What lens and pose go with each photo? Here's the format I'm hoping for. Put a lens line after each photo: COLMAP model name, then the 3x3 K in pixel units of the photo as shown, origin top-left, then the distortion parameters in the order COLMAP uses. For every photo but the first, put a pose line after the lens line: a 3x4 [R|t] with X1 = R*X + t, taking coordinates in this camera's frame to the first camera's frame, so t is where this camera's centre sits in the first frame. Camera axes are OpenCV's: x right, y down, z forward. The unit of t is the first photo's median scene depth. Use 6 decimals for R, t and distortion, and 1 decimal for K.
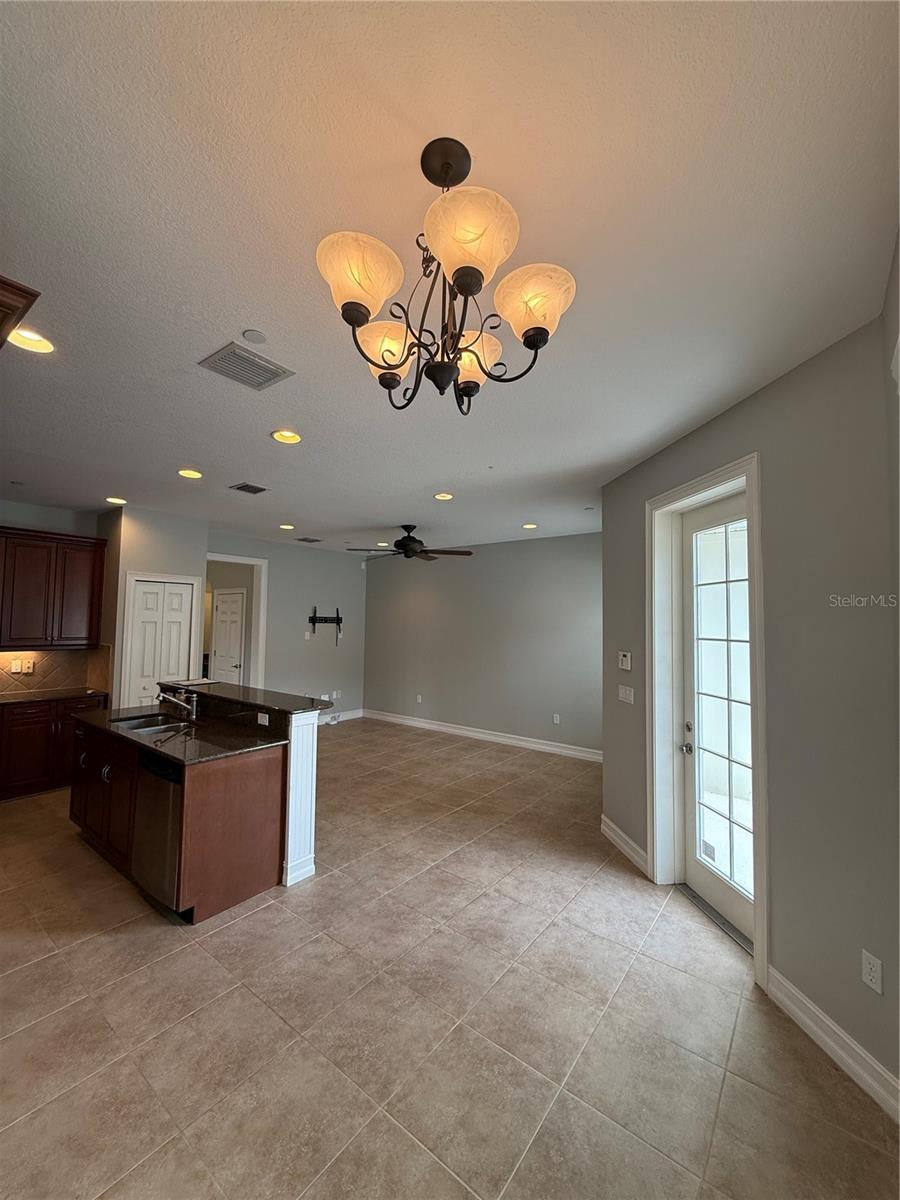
lens RADIAL K [[477.9, 0, 450.9], [0, 477.9, 598.2], [0, 0, 1]] dist [0.000650, 0.000147]
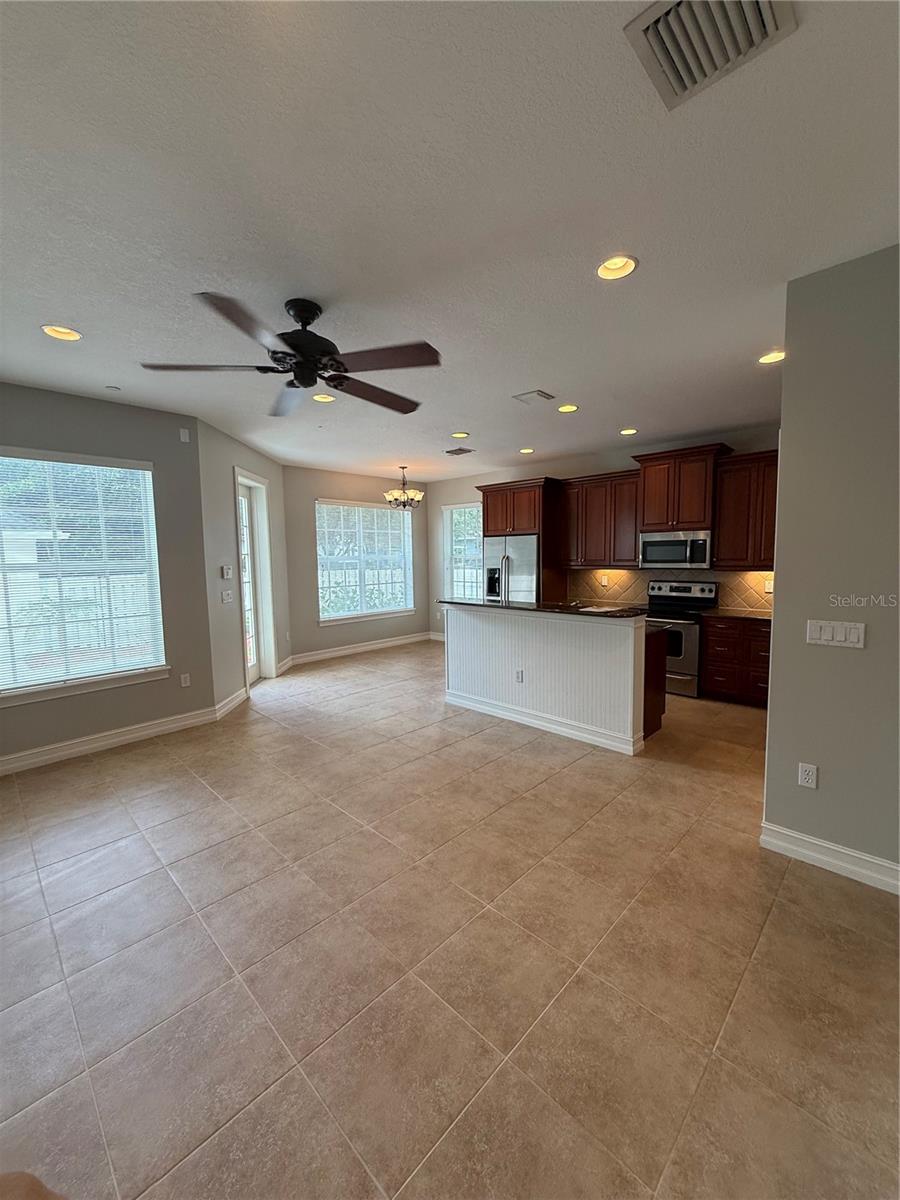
lens RADIAL K [[478.0, 0, 449.5], [0, 478.0, 598.0], [0, 0, 1]] dist [0.002103, 0.000426]
pose [[-0.992592, -0.008685, 0.121187, -0.432723], [-0.003392, 0.999034, 0.043815, 0.140980], [-0.121450, 0.043080, -0.991662, 2.268755]]
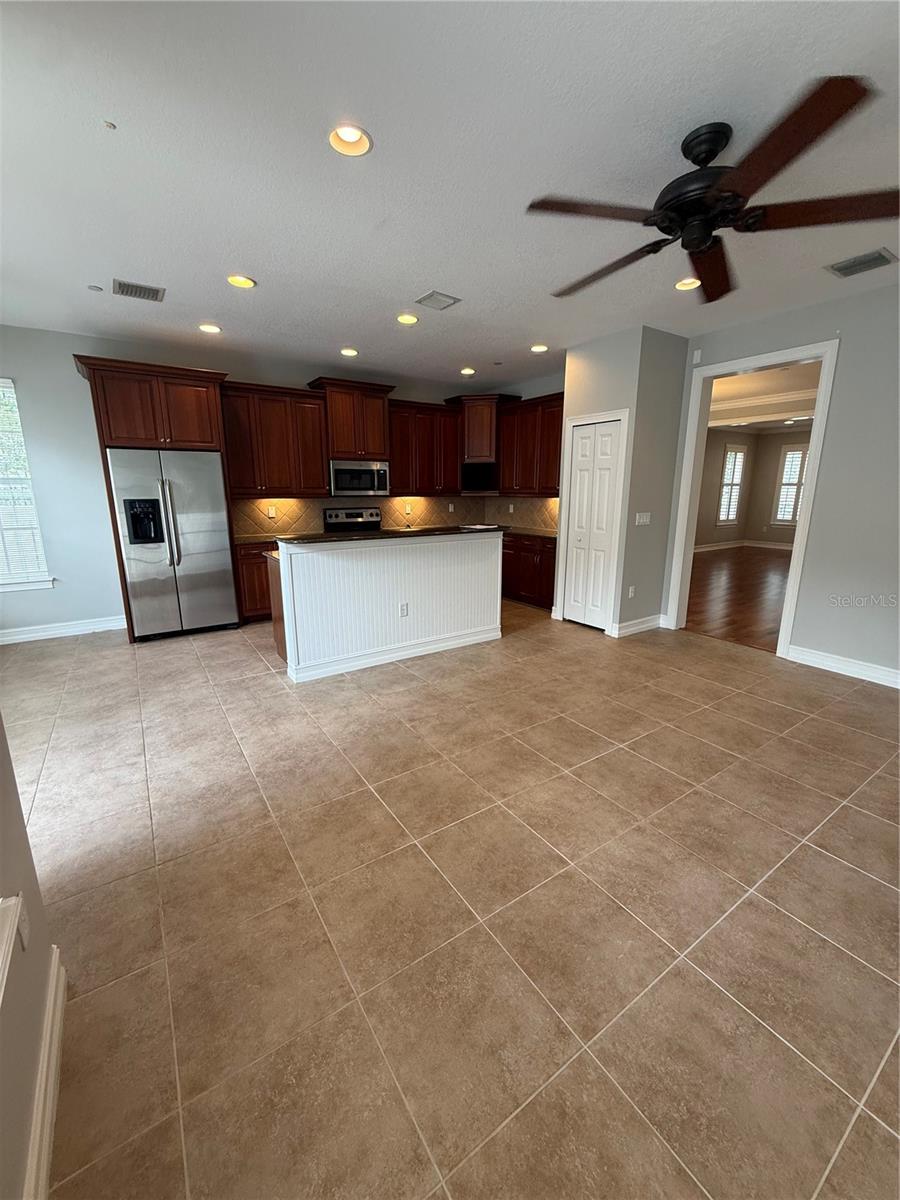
lens RADIAL K [[478.0, 0, 449.5], [0, 478.0, 598.0], [0, 0, 1]] dist [0.002103, 0.000426]
pose [[-0.319369, 0.200789, -0.926114, 0.548209], [0.042649, 0.979350, 0.197624, 0.144164], [0.946670, 0.023617, -0.321337, 1.515616]]
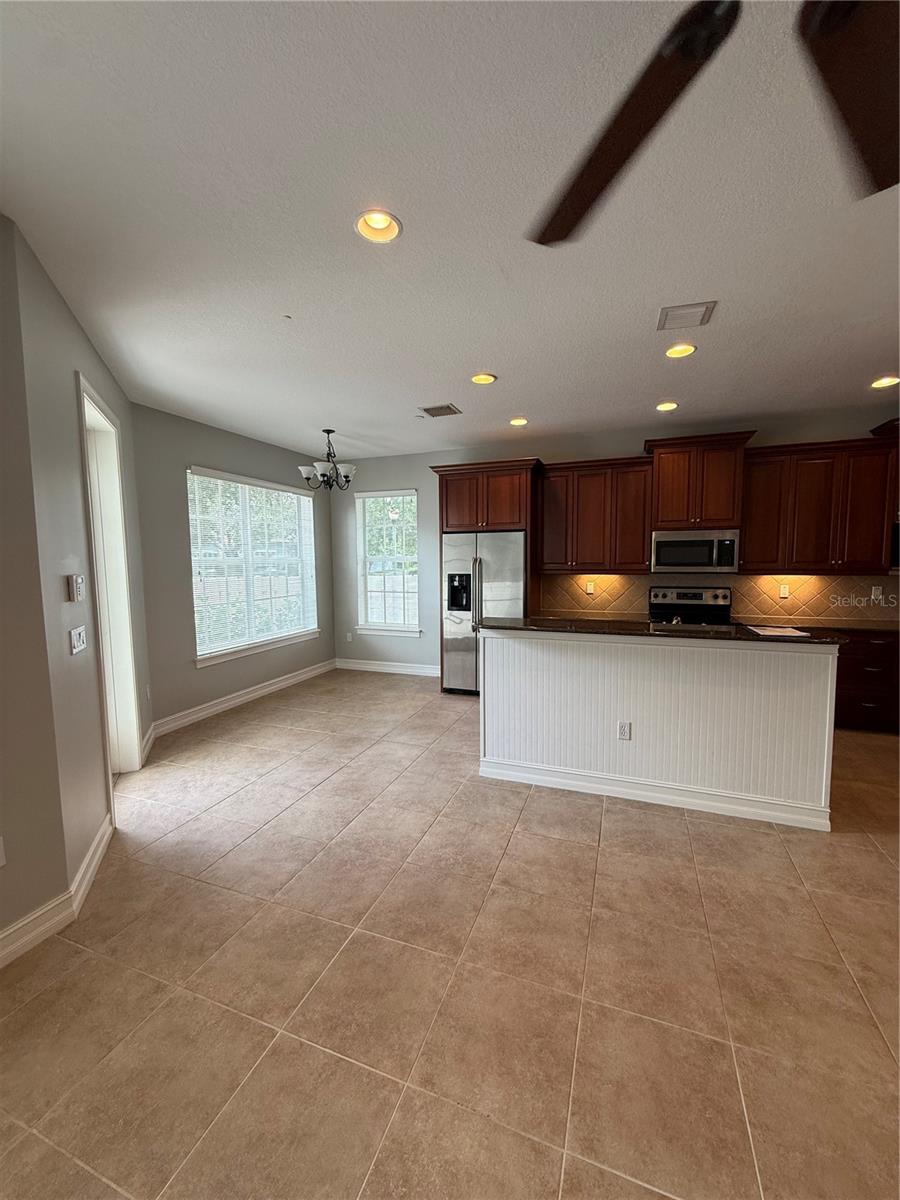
lens RADIAL K [[477.9, 0, 450.9], [0, 477.9, 598.2], [0, 0, 1]] dist [0.000650, 0.000147]
pose [[-0.957919, 0.022579, -0.286150, 0.062190], [0.012585, 0.999246, 0.036718, 0.125346], [0.286763, 0.031572, -0.957481, 1.754772]]
